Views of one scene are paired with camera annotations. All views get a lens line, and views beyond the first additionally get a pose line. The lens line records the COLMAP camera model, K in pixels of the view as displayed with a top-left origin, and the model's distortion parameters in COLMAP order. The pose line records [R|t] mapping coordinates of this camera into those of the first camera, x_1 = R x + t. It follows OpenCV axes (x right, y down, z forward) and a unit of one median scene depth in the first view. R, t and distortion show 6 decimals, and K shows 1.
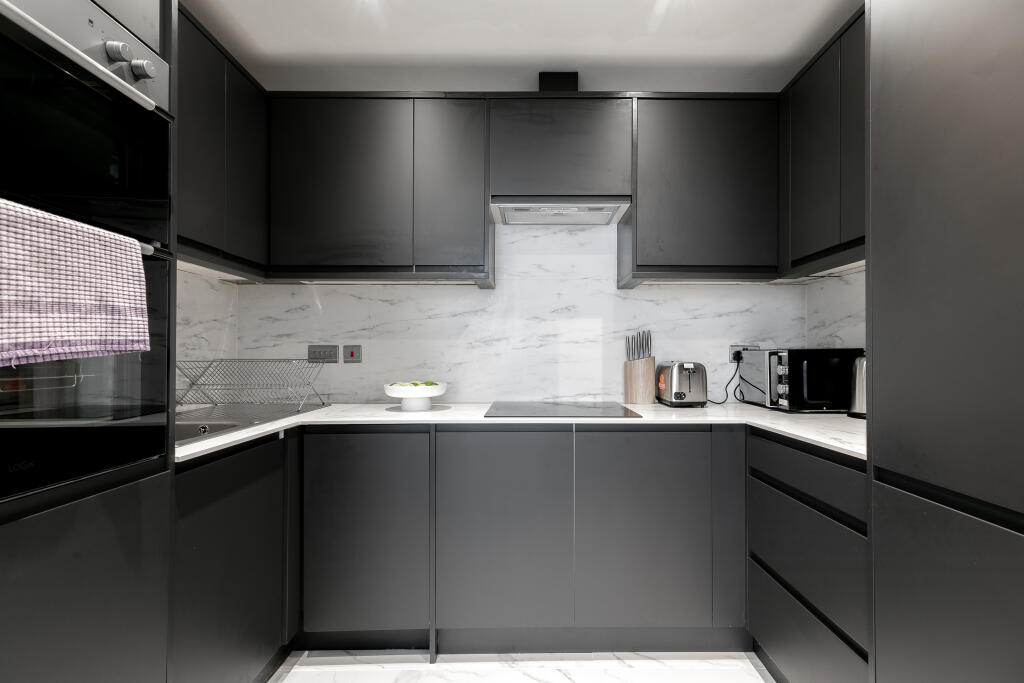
lens RADIAL K [[480.7, 0, 524.7], [0, 480.7, 339.6], [0, 0, 1]] dist [0.002385, 0.000670]
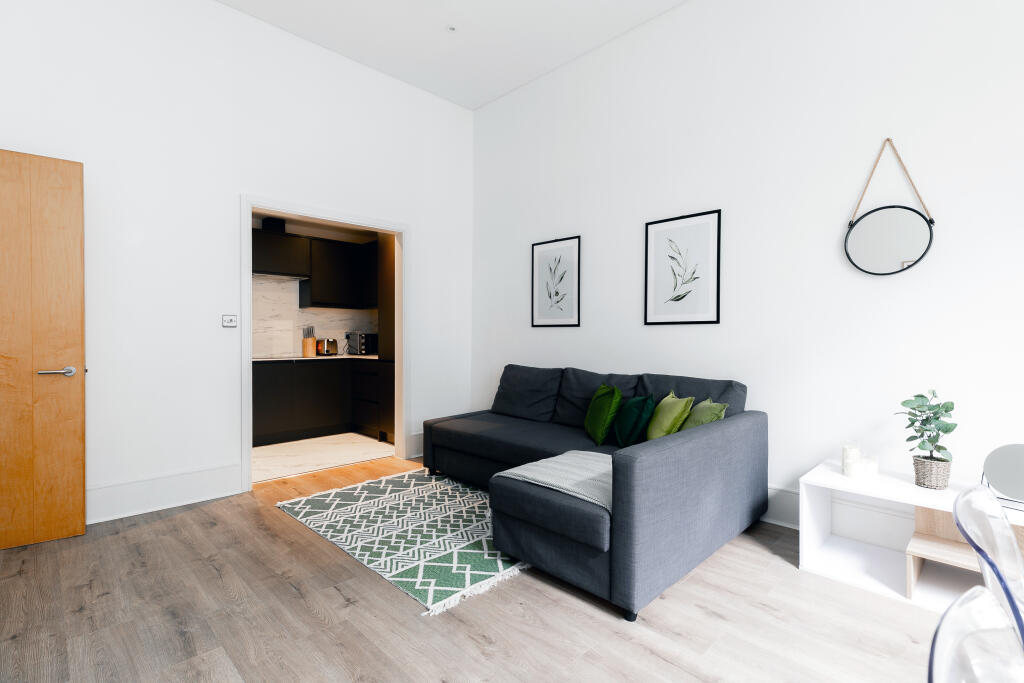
lens RADIAL K [[480.7, 0, 524.7], [0, 480.7, 339.6], [0, 0, 1]] dist [0.002385, 0.000670]
pose [[0.707432, -0.002129, 0.706778, -0.731128], [-0.017335, 0.999642, 0.020361, -0.019269], [-0.706568, -0.026656, 0.707143, -1.537117]]
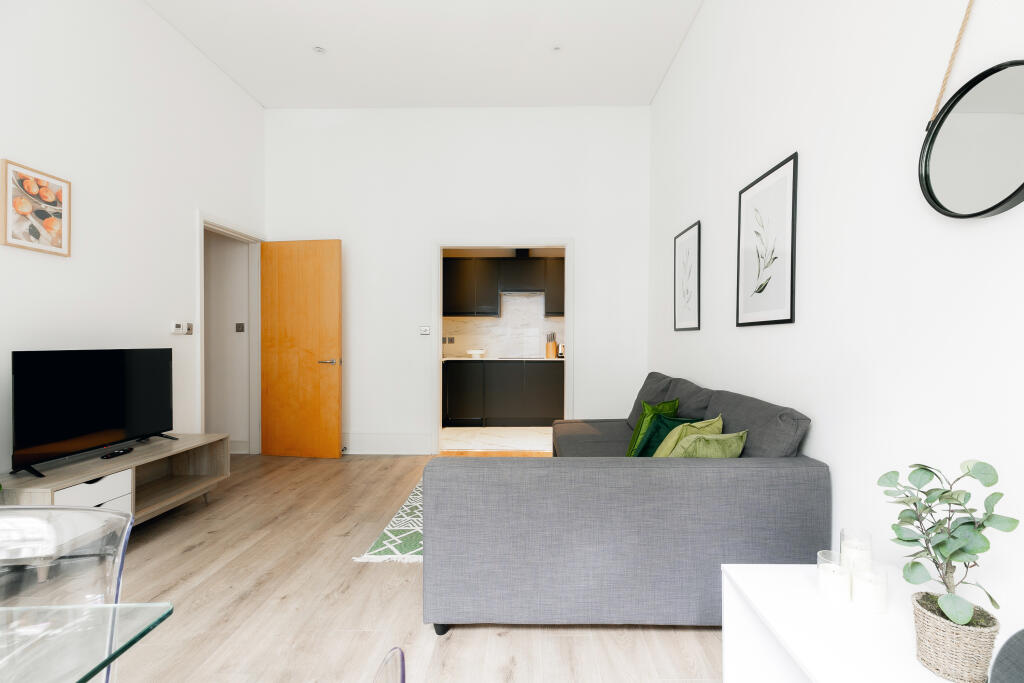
lens RADIAL K [[463.8, 0, 512.0], [0, 463.8, 341.5], [0, 0, 1]] dist [0.000774, 0.000138]
pose [[0.999912, 0.003420, -0.012841, 0.039317], [-0.003120, 0.999725, 0.023261, -0.029135], [0.012917, -0.023219, 0.999647, -1.830269]]
